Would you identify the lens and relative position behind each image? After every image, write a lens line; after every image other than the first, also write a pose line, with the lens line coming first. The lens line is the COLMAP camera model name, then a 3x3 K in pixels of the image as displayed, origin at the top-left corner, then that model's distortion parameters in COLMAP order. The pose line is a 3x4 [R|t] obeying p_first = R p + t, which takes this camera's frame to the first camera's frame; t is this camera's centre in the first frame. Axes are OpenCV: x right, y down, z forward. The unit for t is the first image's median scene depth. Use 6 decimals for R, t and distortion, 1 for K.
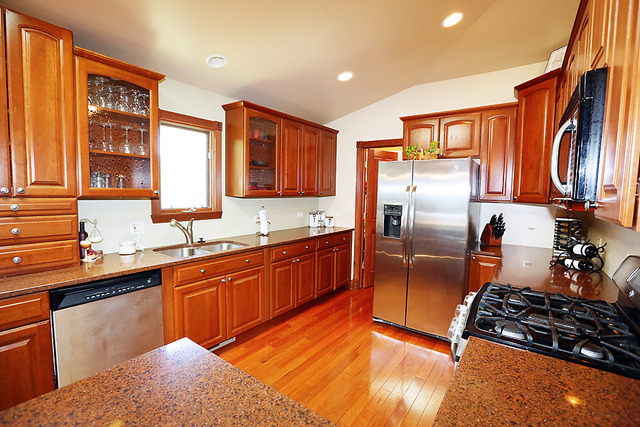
lens RADIAL K [[297.5, 0, 315.9], [0, 297.5, 212.8], [0, 0, 1]] dist [-0.027398, 0.008980]
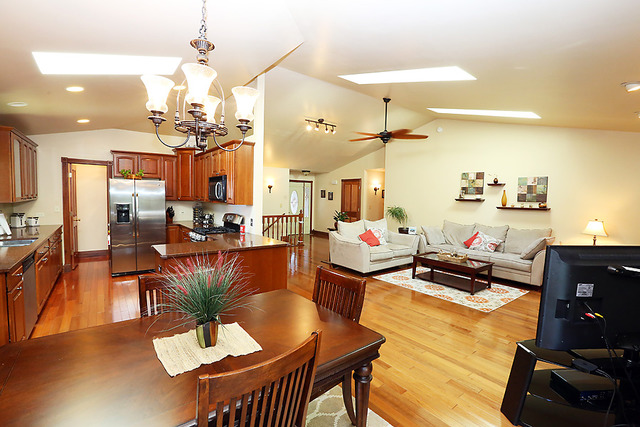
lens RADIAL K [[297.5, 0, 320.5], [0, 297.5, 214.7], [0, 0, 1]] dist [-0.027398, 0.008980]
pose [[0.301090, -0.075810, 0.950578, -1.019103], [0.059444, 0.996388, 0.060635, -0.001091], [-0.951741, 0.038249, 0.304509, -0.612941]]
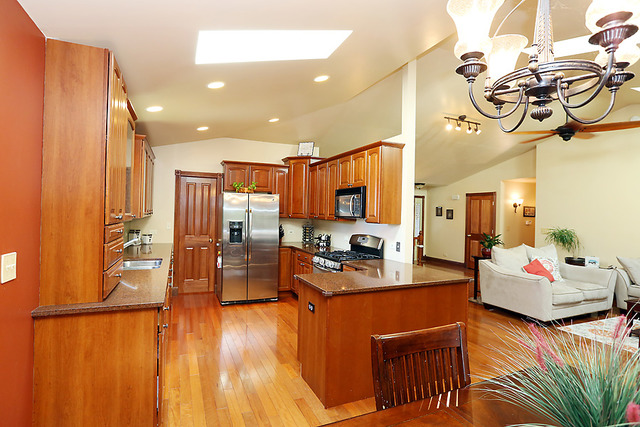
lens RADIAL K [[329.5, 0, 317.2], [0, 329.5, 214.0], [0, 0, 1]] dist [-0.026229, 0.001800]
pose [[0.513359, -0.012104, 0.858088, -0.952929], [0.053289, 0.998421, -0.017797, -0.012879], [-0.856518, 0.054863, 0.513193, -0.212020]]
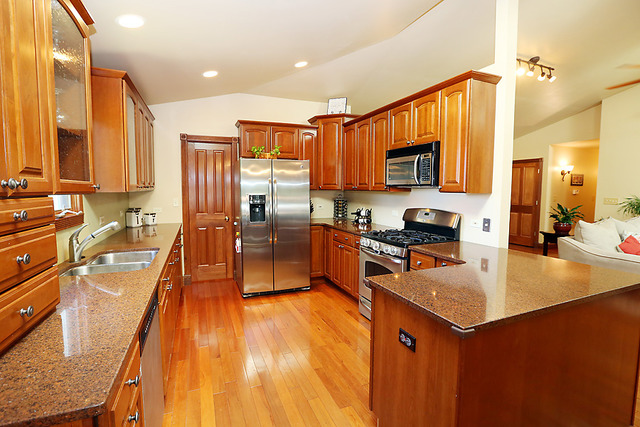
lens RADIAL K [[297.5, 0, 317.8], [0, 297.5, 214.0], [0, 0, 1]] dist [-0.027398, 0.008980]
pose [[0.527725, -0.091003, 0.844526, -0.634676], [0.071492, 0.995475, 0.062595, -0.007626], [-0.846401, 0.027344, 0.531843, 0.145420]]
